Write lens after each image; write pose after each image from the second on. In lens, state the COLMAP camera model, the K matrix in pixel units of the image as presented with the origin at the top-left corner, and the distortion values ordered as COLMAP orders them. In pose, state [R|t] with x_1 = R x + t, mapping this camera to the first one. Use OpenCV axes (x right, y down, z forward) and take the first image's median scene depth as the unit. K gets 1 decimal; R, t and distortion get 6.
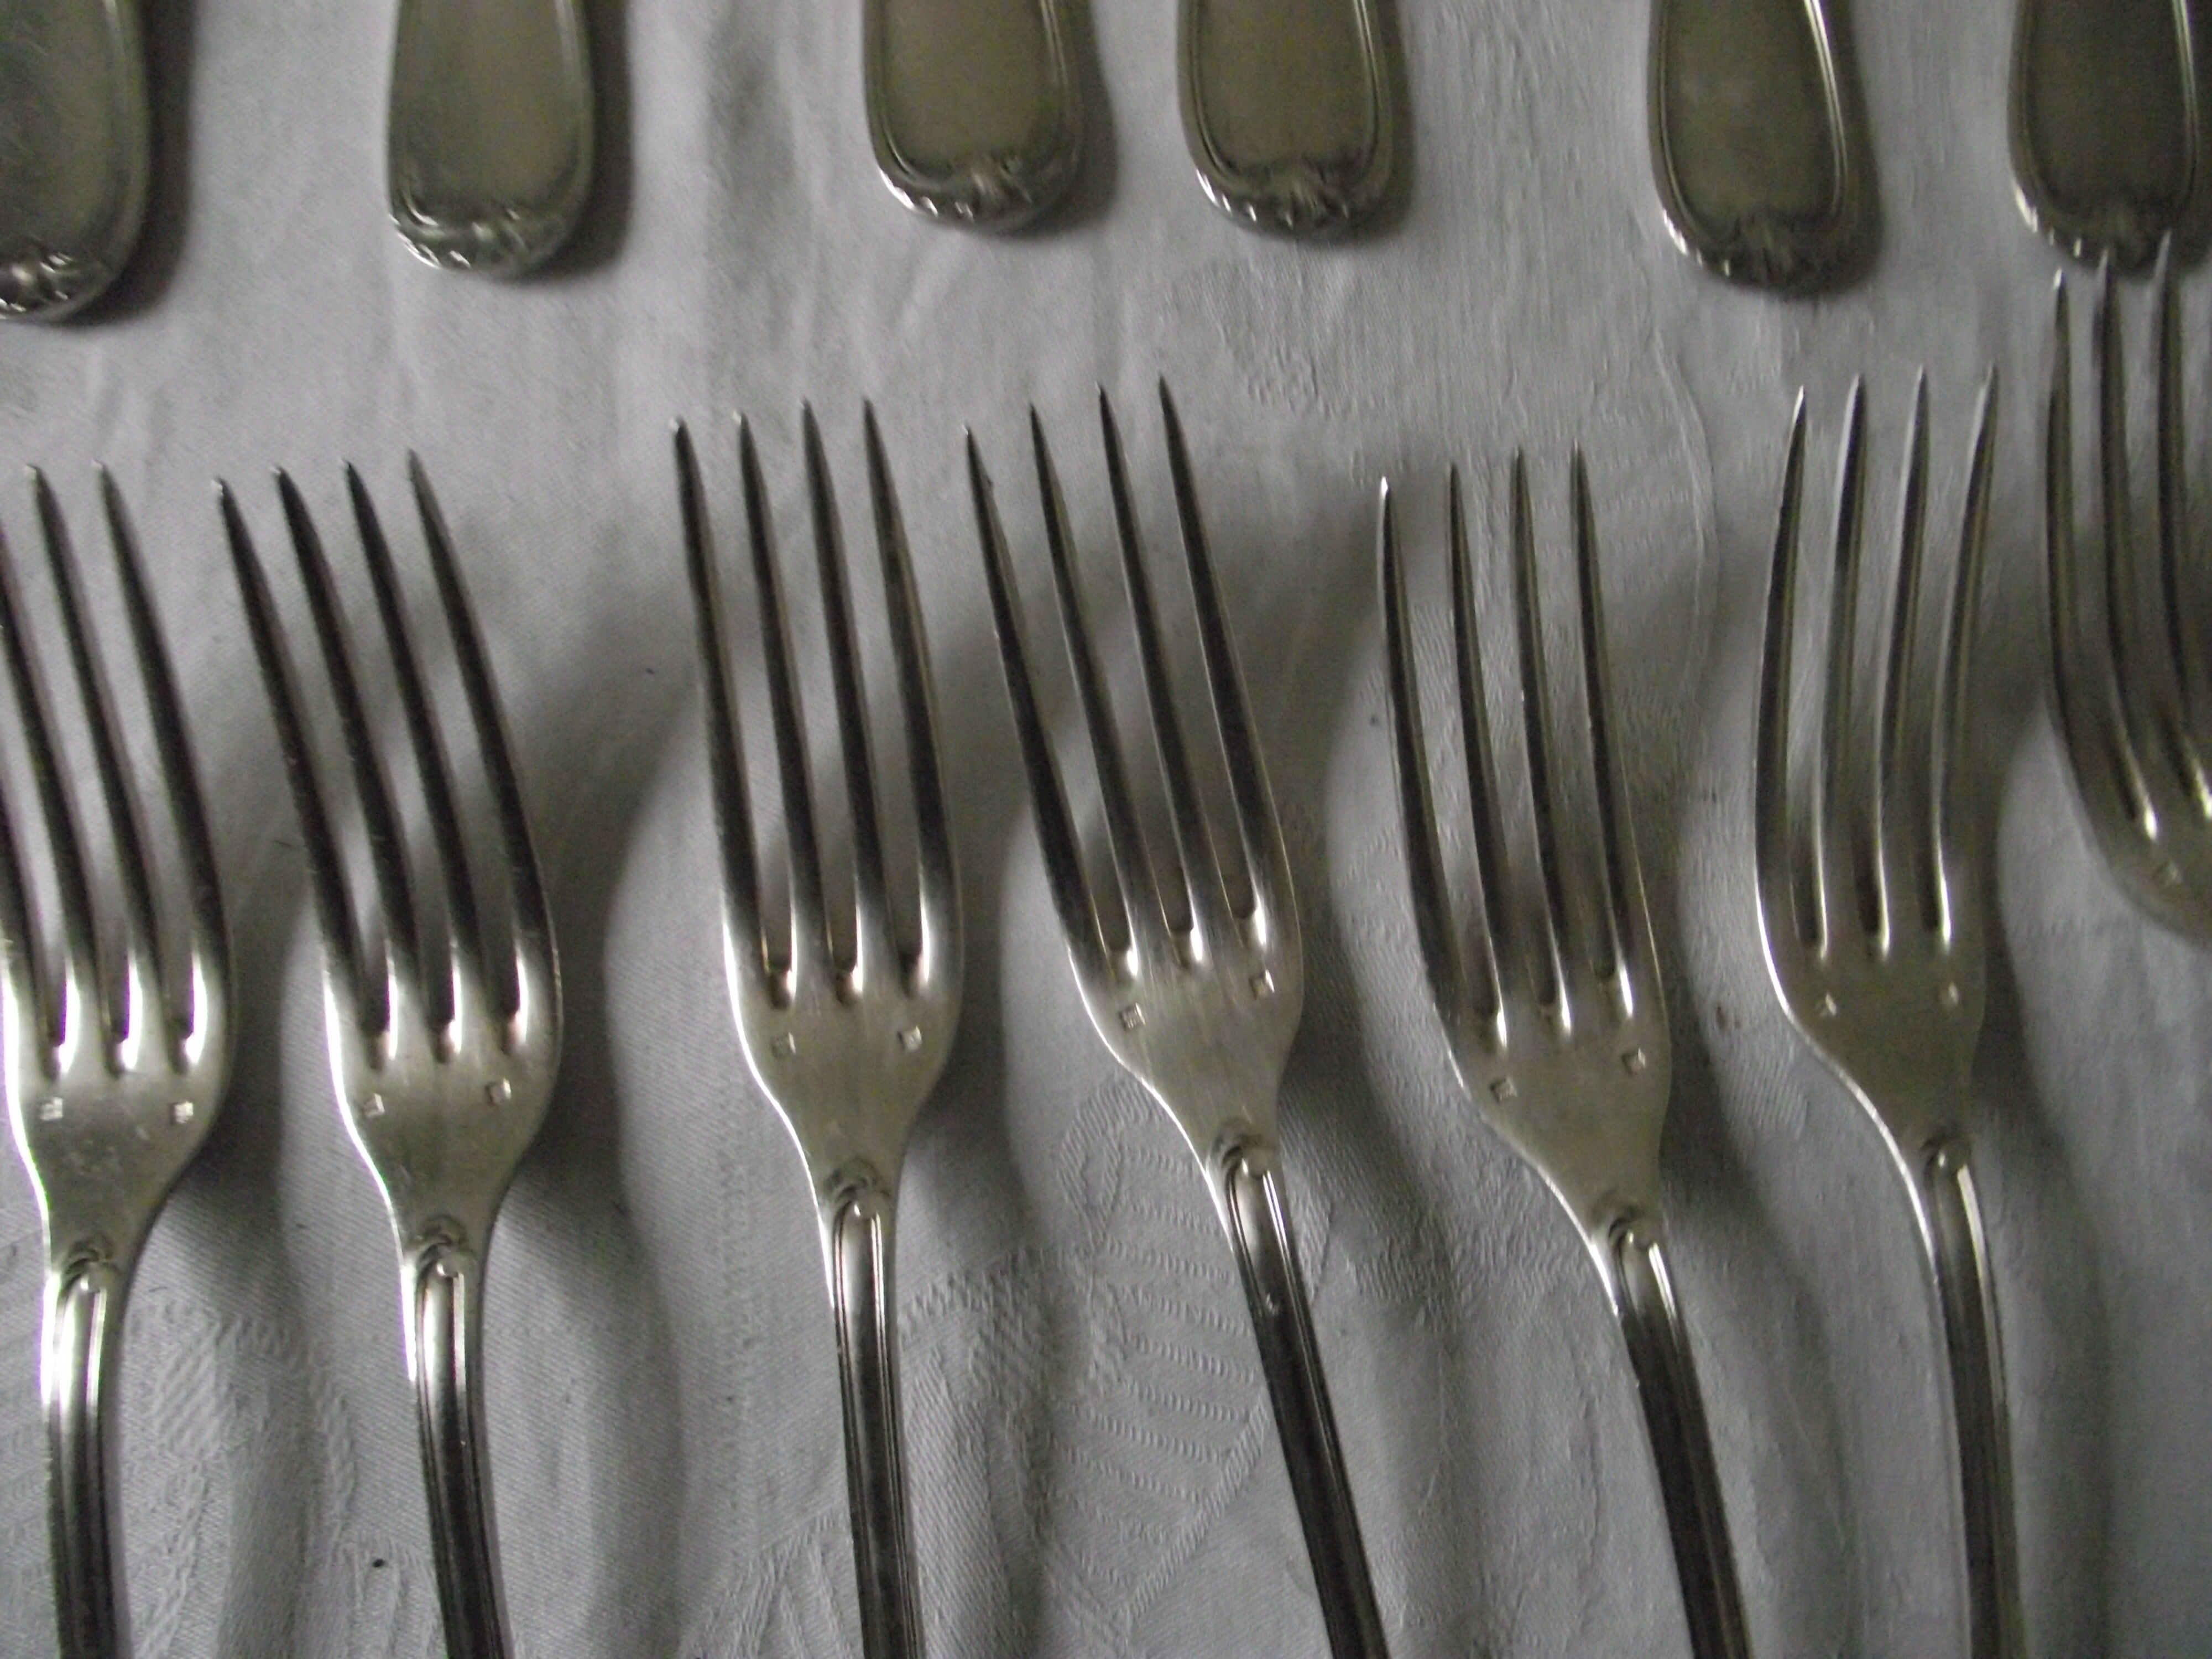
lens RADIAL K [[1791.0, 0, 1106.0], [0, 1791.0, 829.5], [0, 0, 1]] dist [-0.073427, 0.046096]
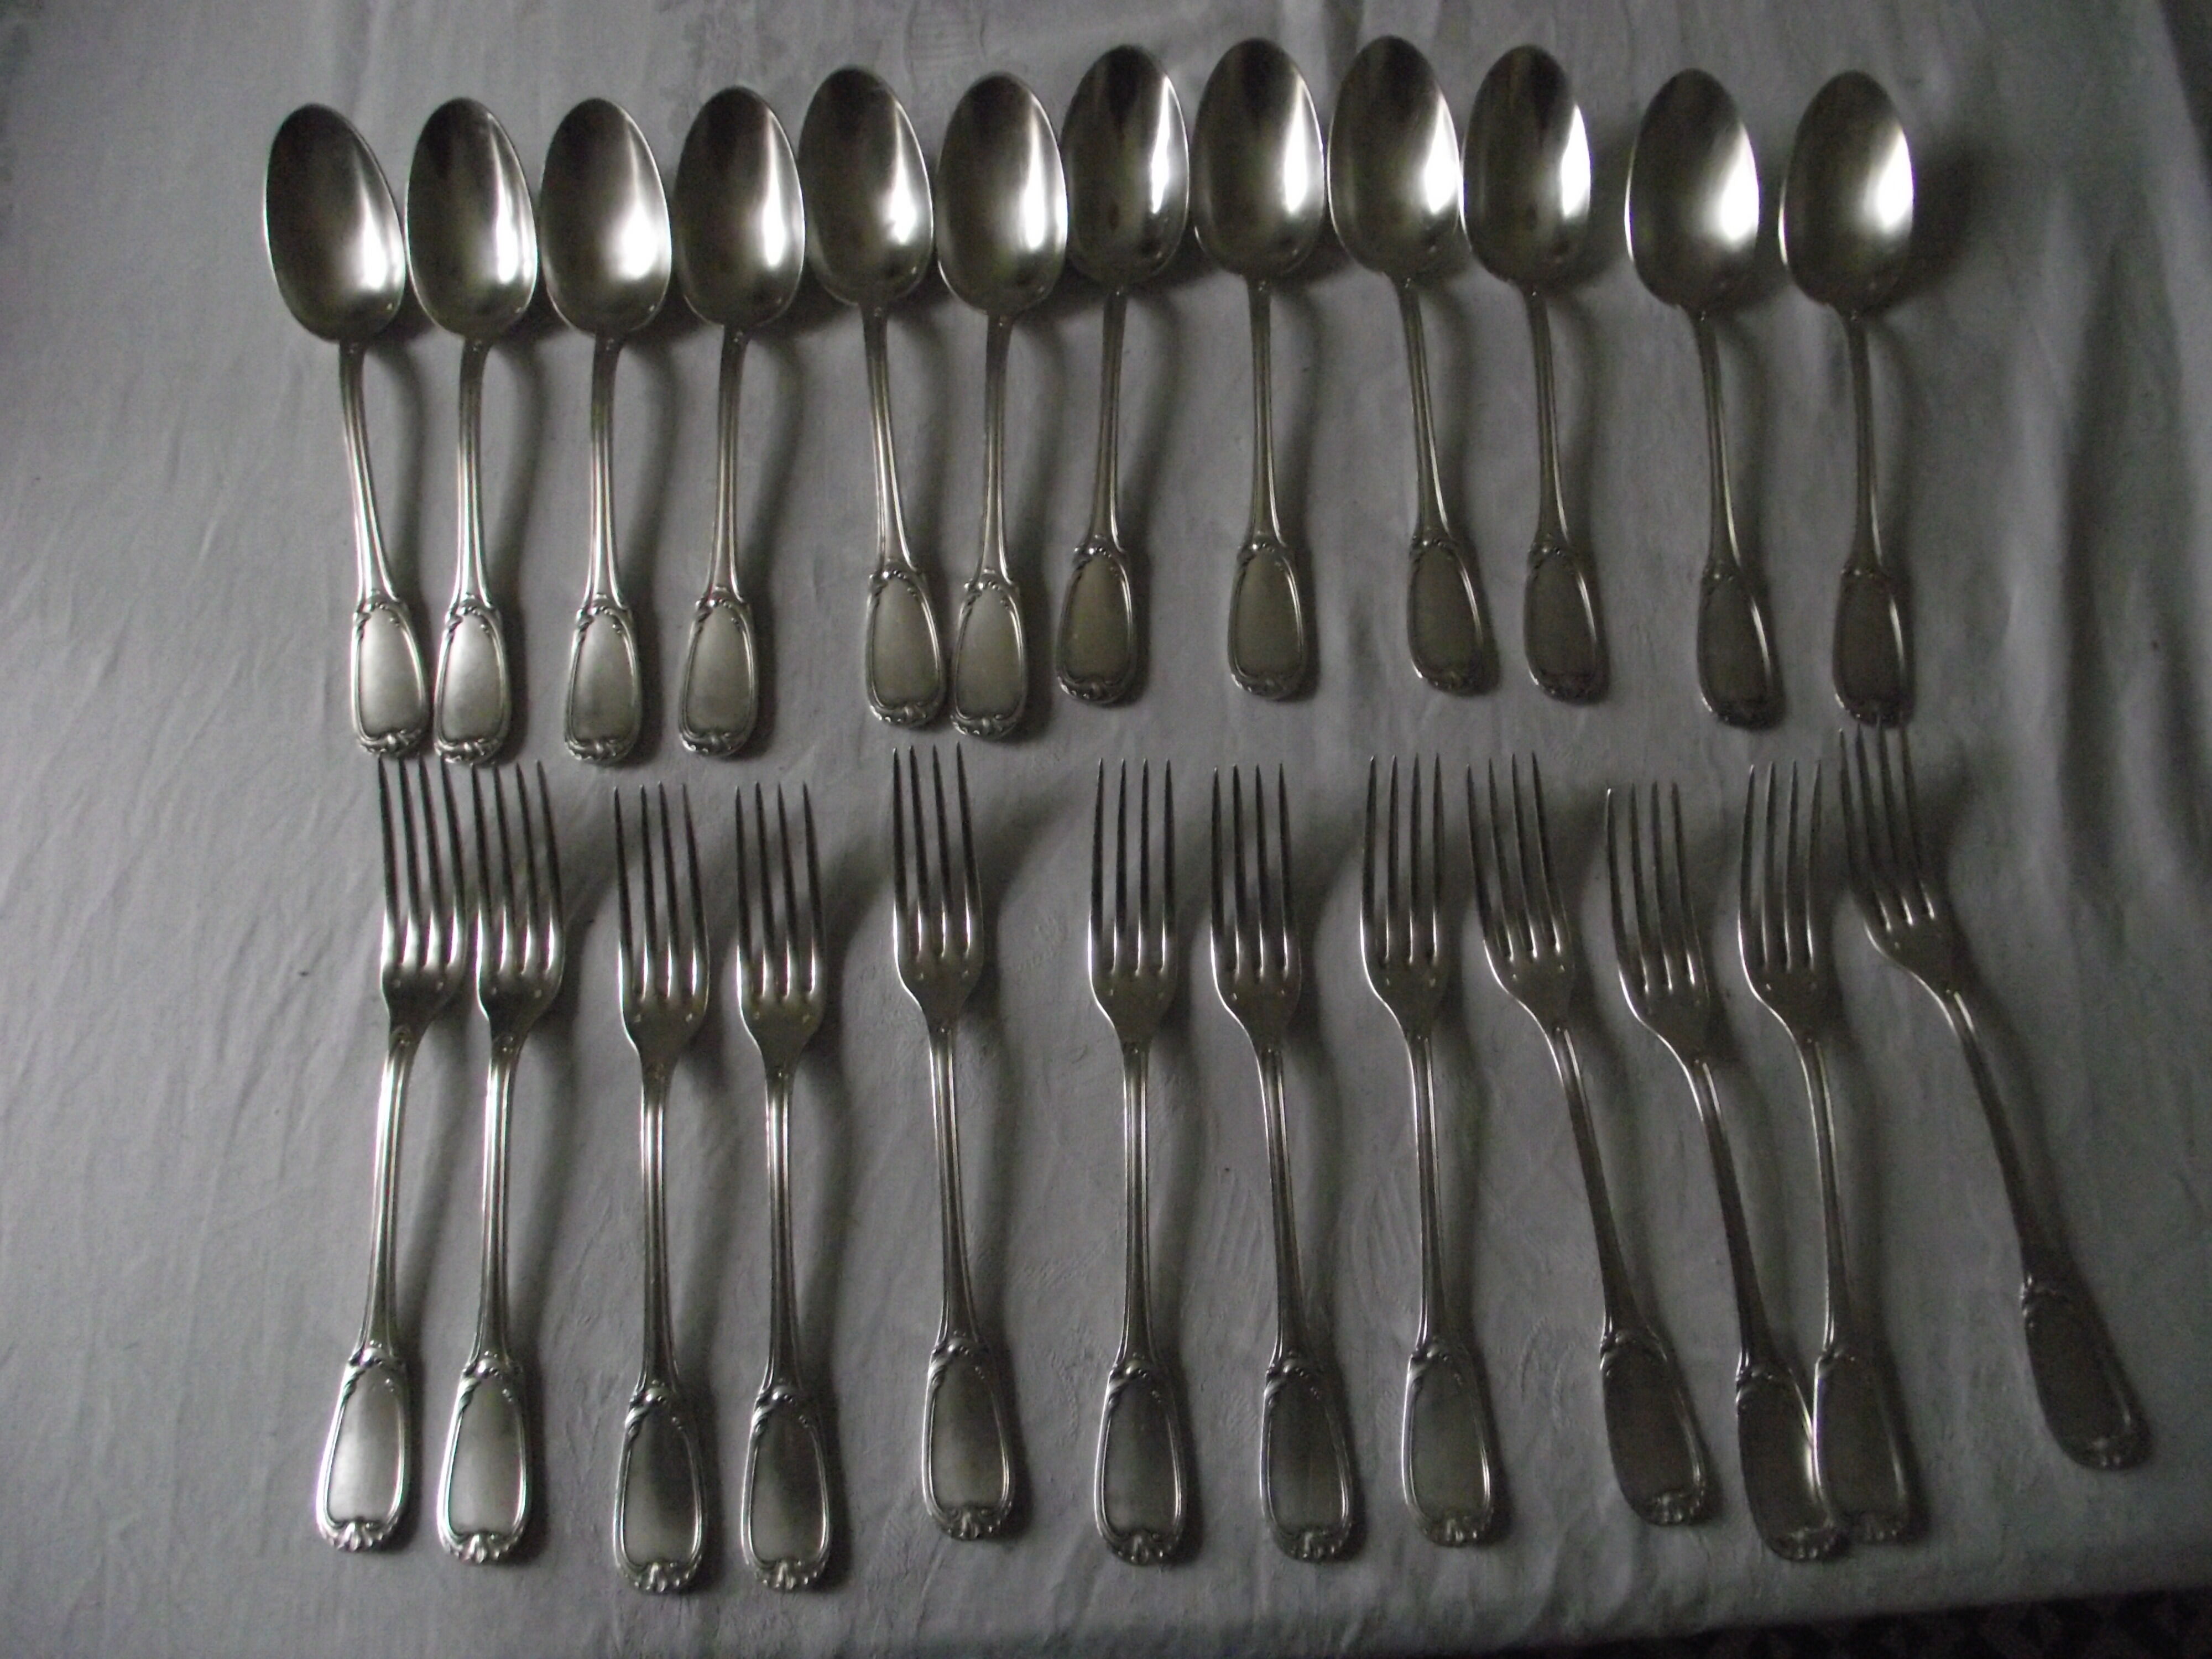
lens RADIAL K [[1791.0, 0, 1106.0], [0, 1791.0, 829.5], [0, 0, 1]] dist [-0.073427, 0.046096]
pose [[0.998761, 0.049375, -0.006262, -0.586600], [-0.049658, 0.980146, -0.191958, 0.427524], [-0.003340, 0.192031, 0.981383, -1.674273]]
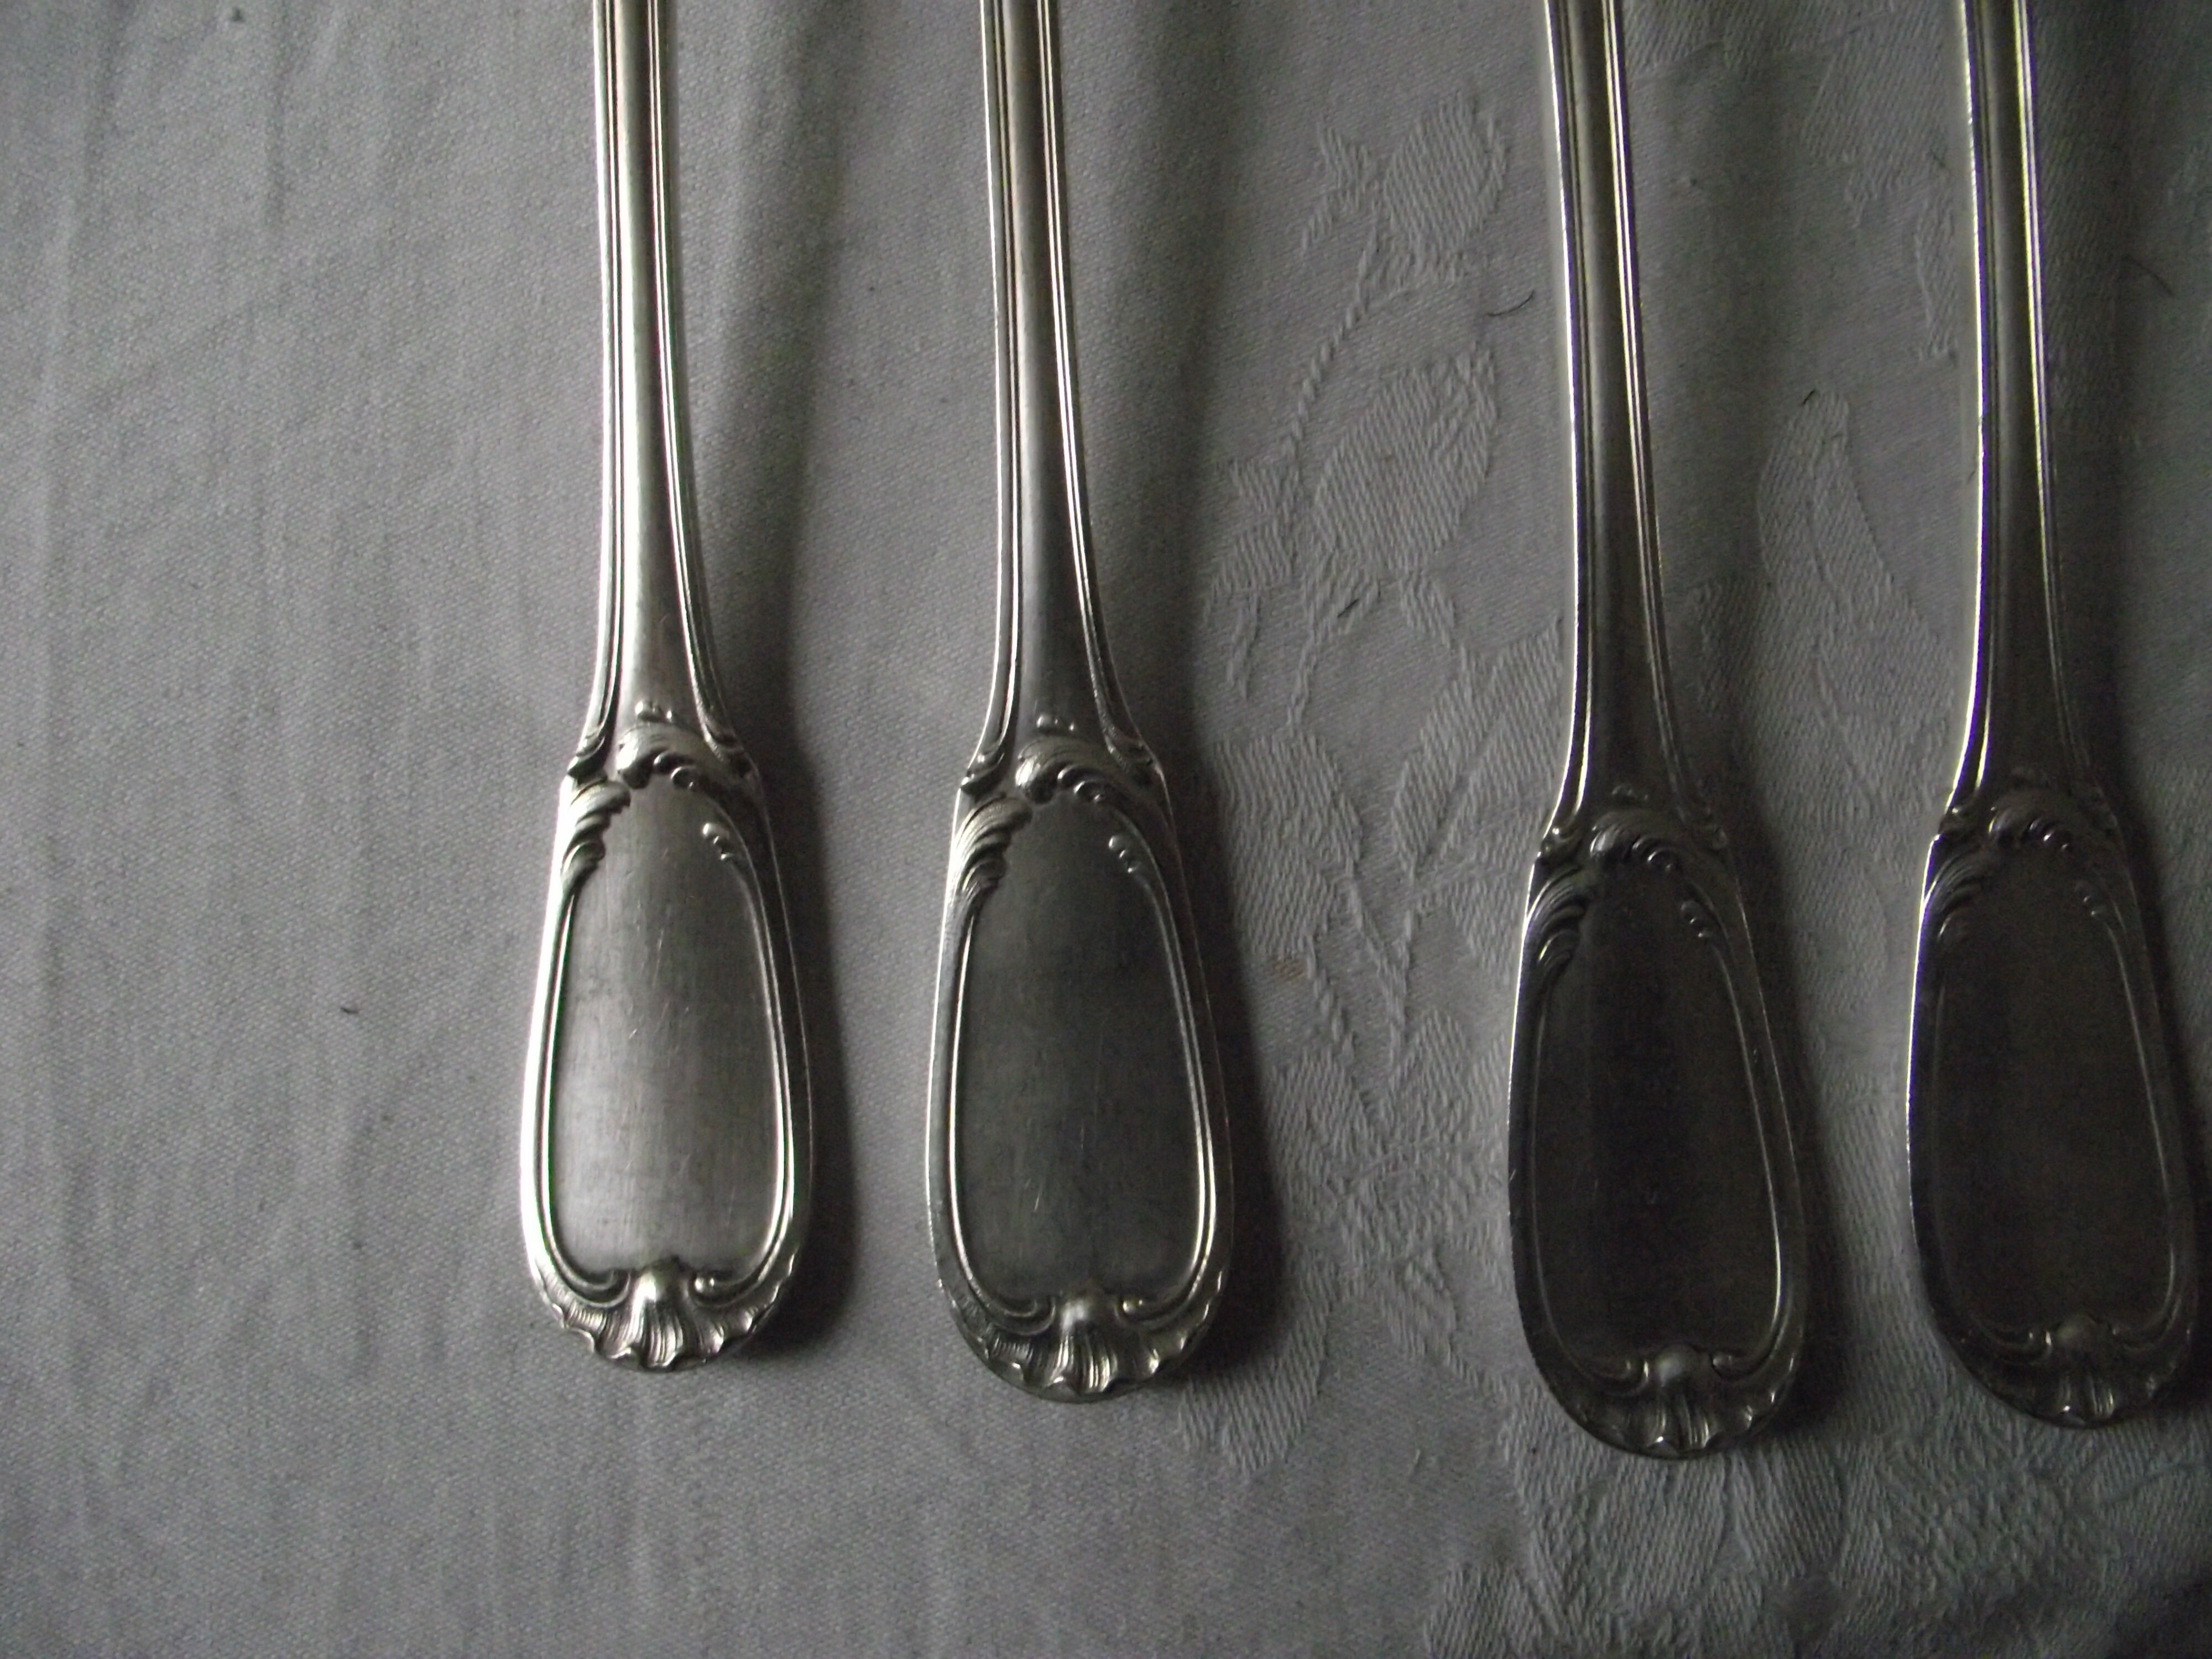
lens RADIAL K [[1791.0, 0, 1106.0], [0, 1791.0, 829.5], [0, 0, 1]] dist [-0.073427, 0.046096]
pose [[0.999846, 0.017525, -0.000367, -1.403457], [-0.017490, 0.998788, 0.046012, 0.725964], [0.001173, -0.045999, 0.998941, 0.154371]]
